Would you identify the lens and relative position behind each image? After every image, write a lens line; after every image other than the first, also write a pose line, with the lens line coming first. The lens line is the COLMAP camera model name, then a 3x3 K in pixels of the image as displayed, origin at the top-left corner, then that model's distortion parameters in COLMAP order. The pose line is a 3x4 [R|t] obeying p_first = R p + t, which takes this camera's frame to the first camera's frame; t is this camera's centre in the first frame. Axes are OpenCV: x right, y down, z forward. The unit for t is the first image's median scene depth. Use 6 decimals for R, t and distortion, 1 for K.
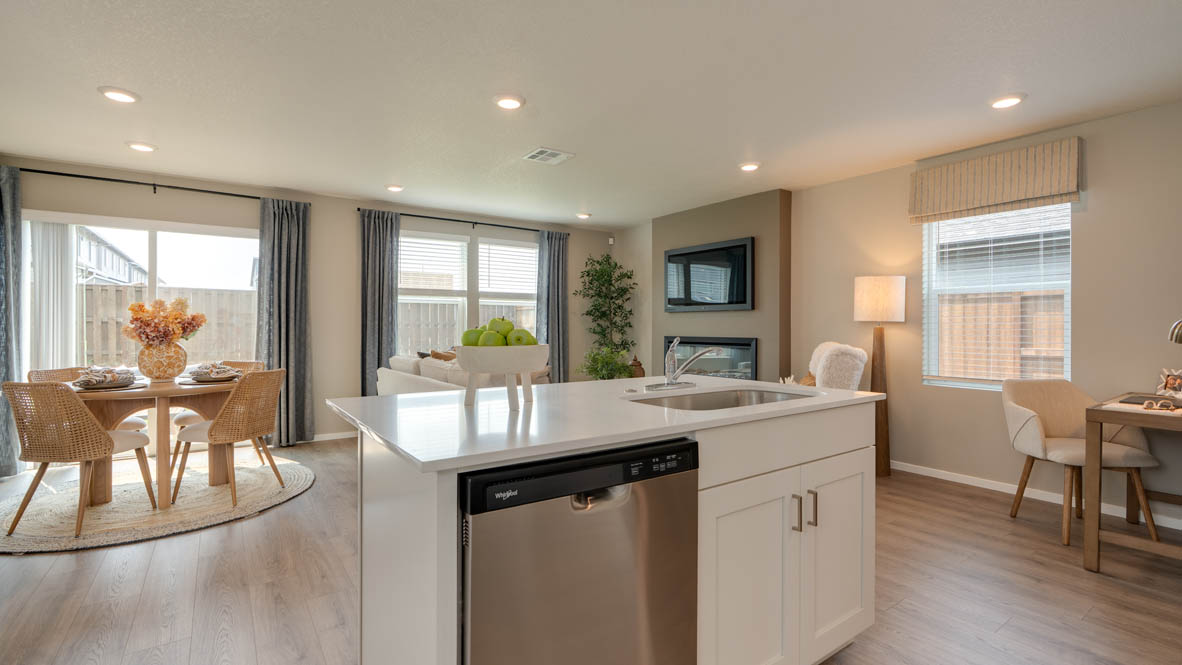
lens RADIAL K [[531.7, 0, 593.0], [0, 531.7, 321.4], [0, 0, 1]] dist [-0.008689, 0.001231]
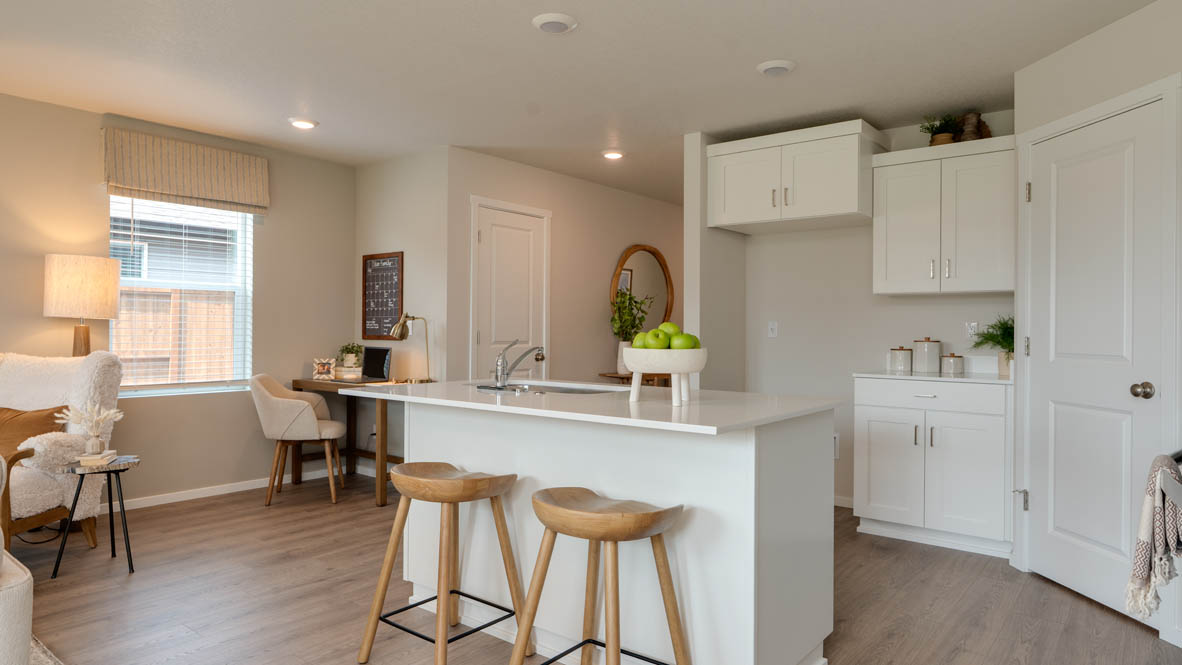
lens RADIAL K [[722.4, 0, 591.0], [0, 722.4, 332.5], [0, 0, 1]] dist [0.000355, 0.000732]
pose [[-0.271582, -0.008164, 0.962381, -0.458611], [-0.016873, 0.999851, 0.003721, 0.003154], [-0.962268, -0.015228, -0.271679, 0.456566]]
